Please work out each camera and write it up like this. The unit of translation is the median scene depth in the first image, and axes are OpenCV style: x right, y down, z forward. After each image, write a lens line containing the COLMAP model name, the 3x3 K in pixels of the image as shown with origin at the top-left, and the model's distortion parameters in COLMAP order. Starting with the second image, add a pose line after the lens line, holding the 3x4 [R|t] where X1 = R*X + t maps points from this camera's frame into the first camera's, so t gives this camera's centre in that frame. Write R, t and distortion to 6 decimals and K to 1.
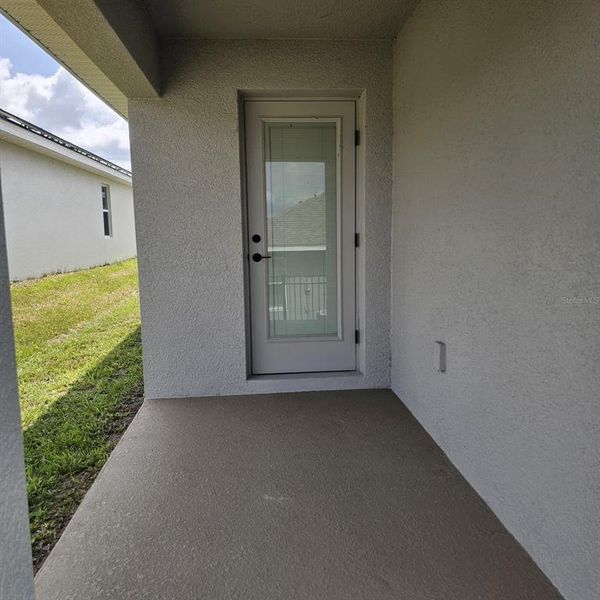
lens RADIAL K [[513.0, 0, 300.0], [0, 513.0, 300.0], [0, 0, 1]] dist [-0.006382, -0.017535]
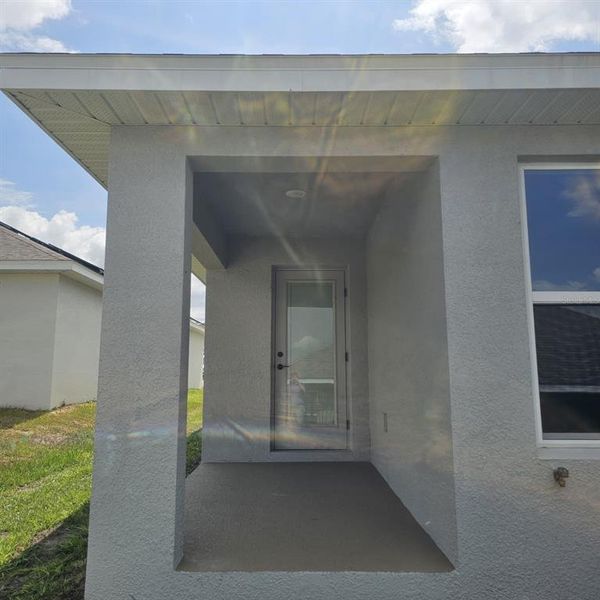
lens RADIAL K [[542.4, 0, 300.0], [0, 542.4, 300.0], [0, 0, 1]] dist [0.138252, -0.164112]
pose [[0.996445, 0.003954, -0.084151, 0.113000], [-0.026623, 0.962485, -0.270025, 0.164791], [0.079926, 0.271306, 0.959169, -0.623004]]
